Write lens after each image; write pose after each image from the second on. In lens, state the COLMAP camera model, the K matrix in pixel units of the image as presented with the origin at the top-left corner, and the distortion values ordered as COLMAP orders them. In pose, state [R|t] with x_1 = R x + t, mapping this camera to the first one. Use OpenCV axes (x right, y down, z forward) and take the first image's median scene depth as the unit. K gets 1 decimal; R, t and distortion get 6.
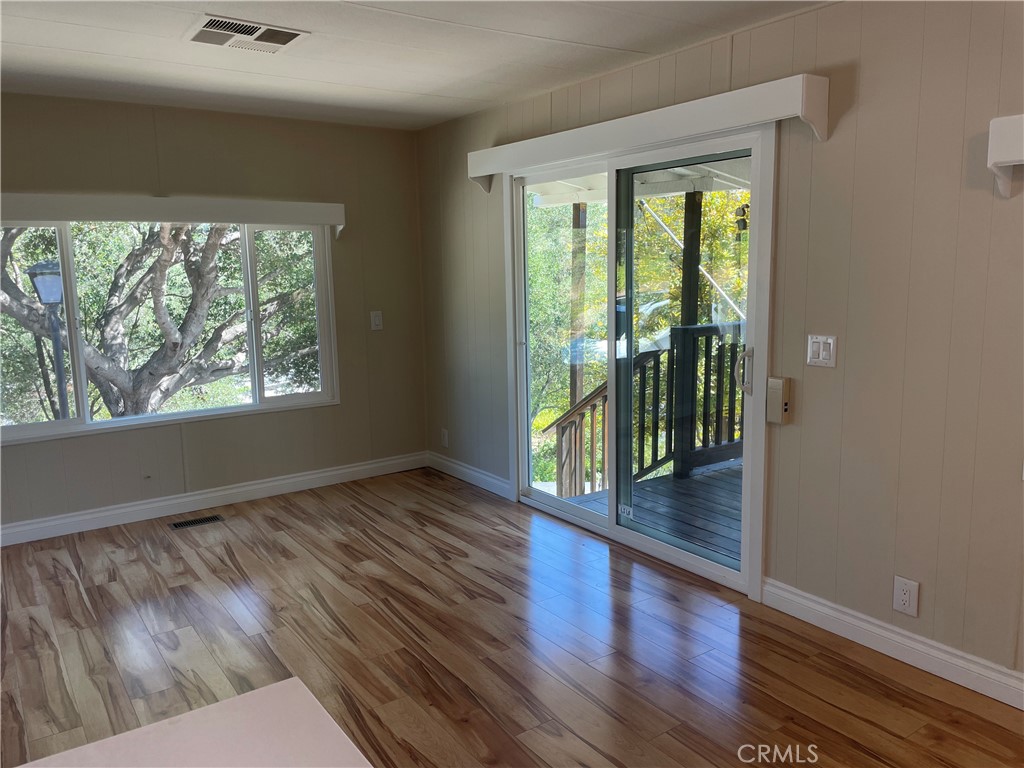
lens RADIAL K [[782.5, 0, 512.0], [0, 782.5, 384.0], [0, 0, 1]] dist [0.100158, -0.139279]
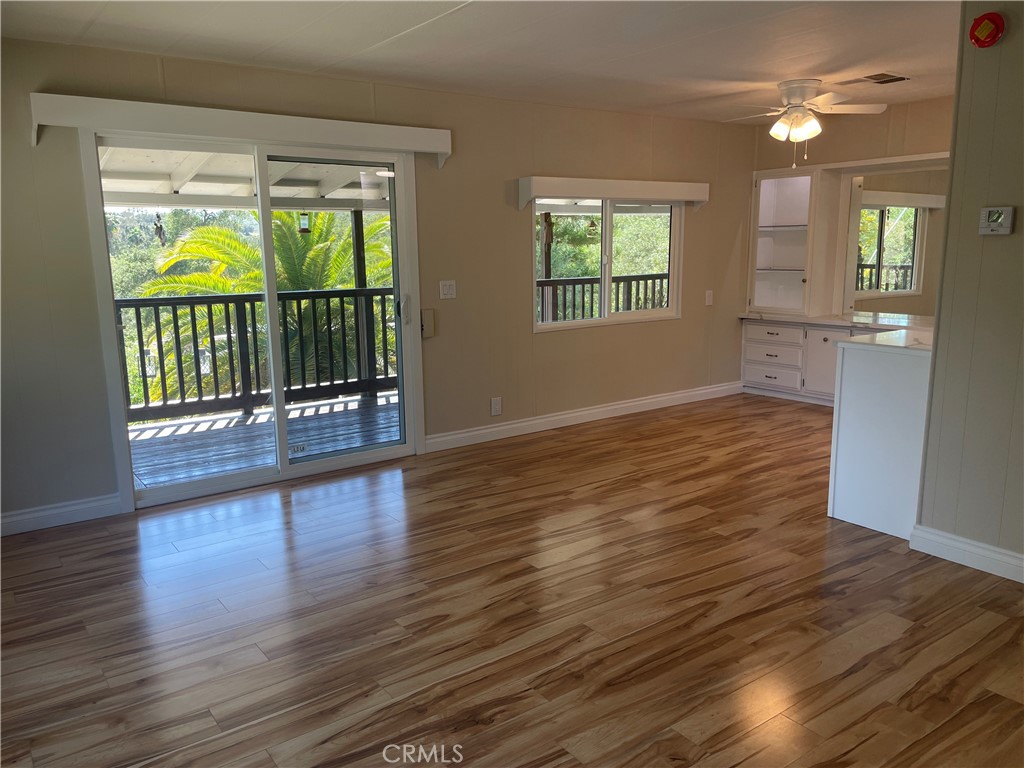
lens RADIAL K [[782.5, 0, 512.0], [0, 782.5, 384.0], [0, 0, 1]] dist [0.100158, -0.139279]
pose [[-0.016475, -0.161286, 0.986770, -1.245213], [0.168550, 0.972333, 0.161741, -0.087089], [-0.985555, 0.168984, 0.011165, 0.793649]]
